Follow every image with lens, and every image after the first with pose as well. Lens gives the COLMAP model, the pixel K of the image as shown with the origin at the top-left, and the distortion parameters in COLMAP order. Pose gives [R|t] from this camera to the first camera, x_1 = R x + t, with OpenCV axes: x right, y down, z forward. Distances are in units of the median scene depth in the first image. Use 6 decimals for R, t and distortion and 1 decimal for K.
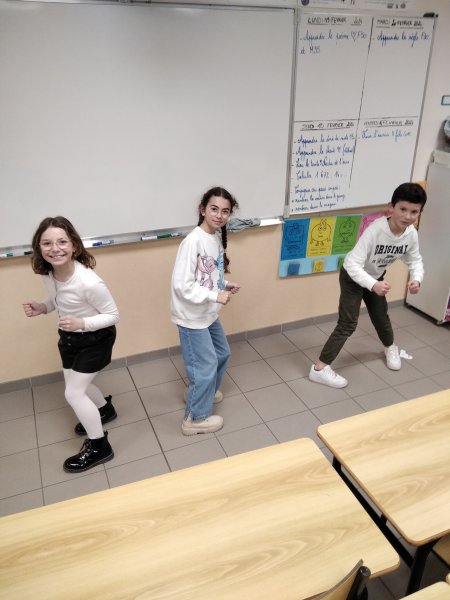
lens RADIAL K [[493.8, 0, 225.0], [0, 493.8, 300.0], [0, 0, 1]] dist [0.100319, -0.128735]
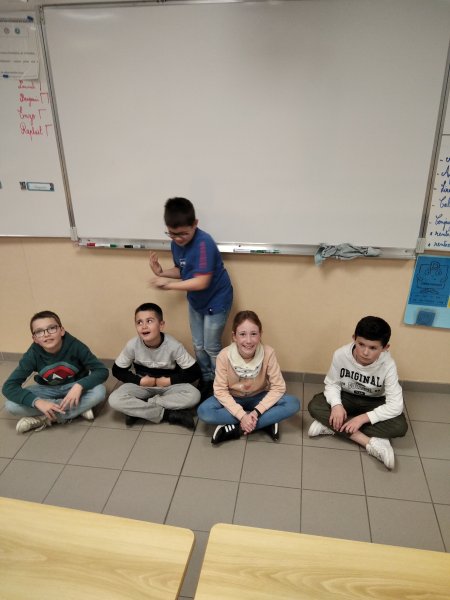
lens RADIAL K [[489.1, 0, 225.0], [0, 489.1, 300.0], [0, 0, 1]] dist [0.003928, 0.002873]
pose [[0.847087, 0.208214, -0.488969, 0.291277], [-0.212937, 0.975950, 0.046691, -0.070126], [0.486931, 0.064568, 0.871051, 0.191062]]
